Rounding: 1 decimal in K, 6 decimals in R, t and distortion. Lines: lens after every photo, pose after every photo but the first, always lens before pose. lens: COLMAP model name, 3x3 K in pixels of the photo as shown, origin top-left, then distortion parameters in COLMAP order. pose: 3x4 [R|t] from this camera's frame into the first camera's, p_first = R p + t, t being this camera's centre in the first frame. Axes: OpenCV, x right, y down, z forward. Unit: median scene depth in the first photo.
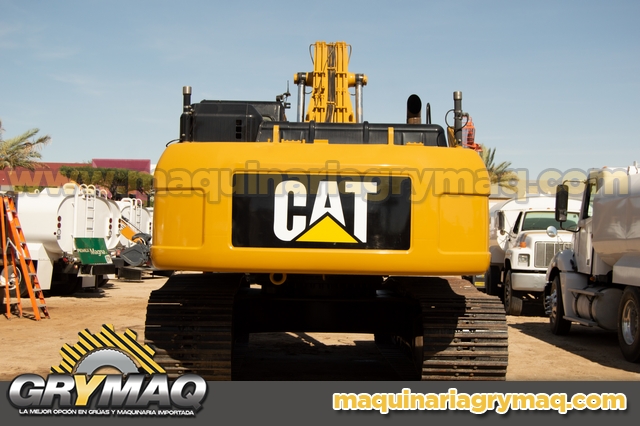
lens RADIAL K [[915.2, 0, 325.4], [0, 915.2, 214.5], [0, 0, 1]] dist [0.017888, 0.000000]
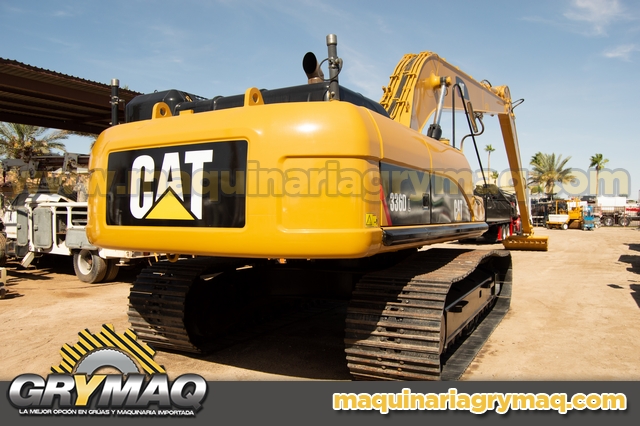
lens RADIAL K [[506.5, 0, 314.9], [0, 506.5, 217.3], [0, 0, 1]] dist [-0.068671, -0.005052]
pose [[0.873054, -0.013281, -0.487443, 0.360832], [0.025740, 0.999491, 0.018869, 0.021629], [0.486944, -0.029021, 0.872951, 0.611623]]
